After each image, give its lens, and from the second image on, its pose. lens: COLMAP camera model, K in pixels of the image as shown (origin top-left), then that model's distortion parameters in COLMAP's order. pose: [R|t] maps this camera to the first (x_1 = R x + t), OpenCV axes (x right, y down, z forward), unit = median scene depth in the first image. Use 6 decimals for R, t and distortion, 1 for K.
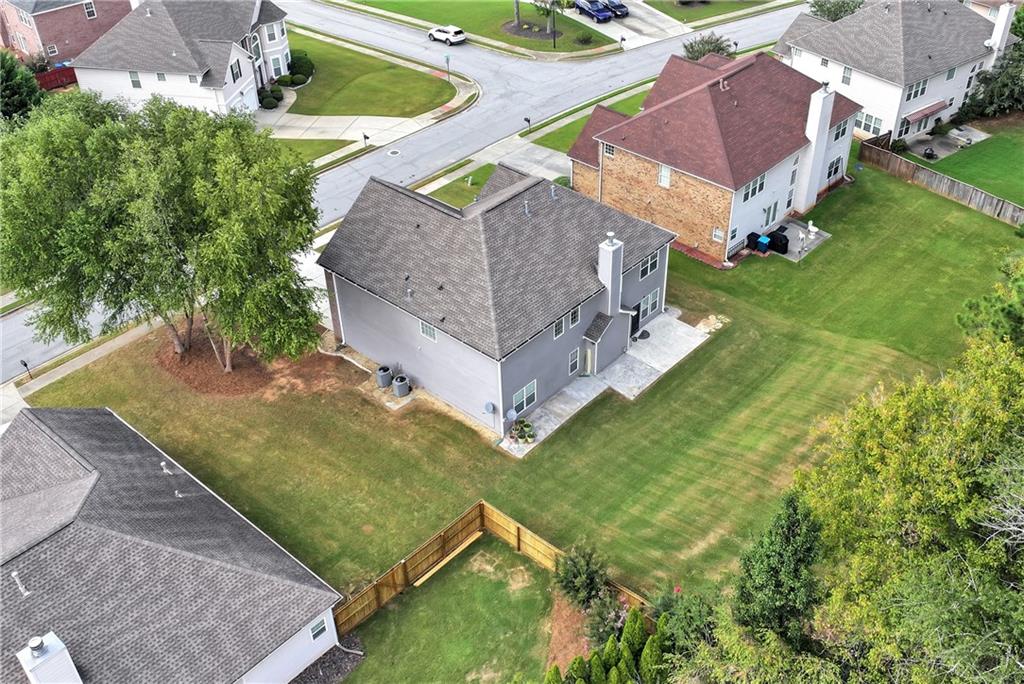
lens RADIAL K [[970.6, 0, 570.5], [0, 970.6, 345.1], [0, 0, 1]] dist [-0.001862, 0.003663]
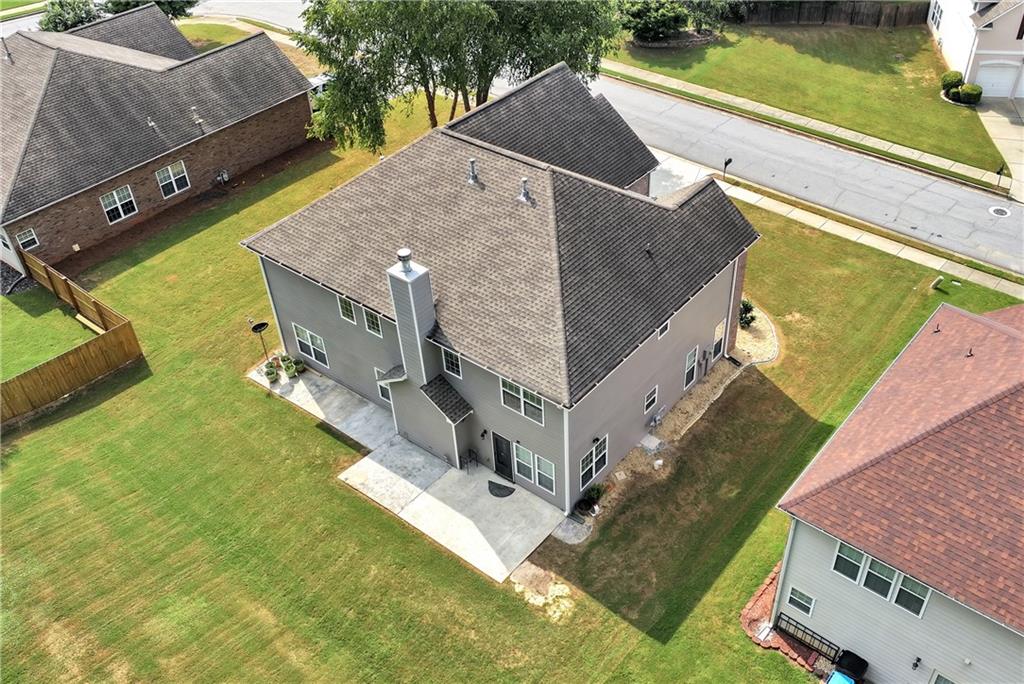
lens RADIAL K [[970.6, 0, 570.5], [0, 970.6, 345.1], [0, 0, 1]] dist [-0.001862, 0.003663]
pose [[0.047607, 0.628531, -0.776326, 0.405741], [-0.599326, 0.639736, 0.481192, -0.318778], [0.799088, 0.442364, 0.407151, 0.629167]]
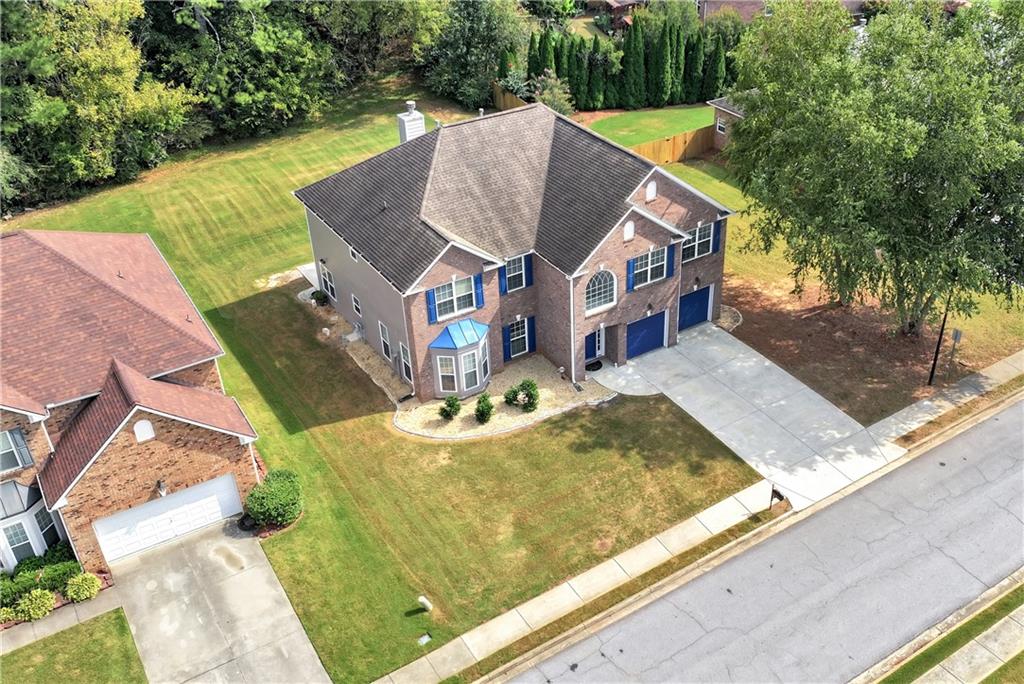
lens RADIAL K [[1002.5, 0, 598.1], [0, 1002.5, 371.0], [0, 0, 1]] dist [0.001851, -0.009742]
pose [[-0.963806, -0.143206, 0.224879, -0.284062], [0.168318, 0.327289, 0.929812, -0.656253], [-0.206755, 0.934010, -0.291339, 1.086944]]
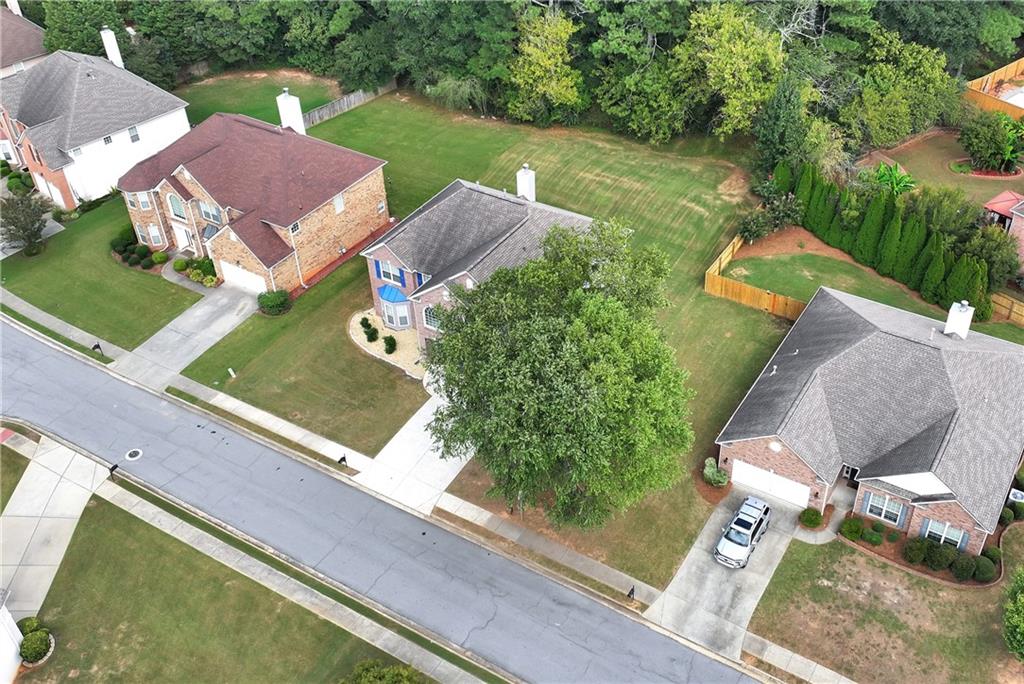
lens RADIAL K [[1062.0, 0, 553.0], [0, 1062.0, 343.1], [0, 0, 1]] dist [0.007226, -0.006443]
pose [[-0.147139, -0.613070, 0.776206, -0.976835], [0.621055, 0.553508, 0.554905, -0.593641], [-0.769832, 0.563715, 0.299308, 0.476967]]
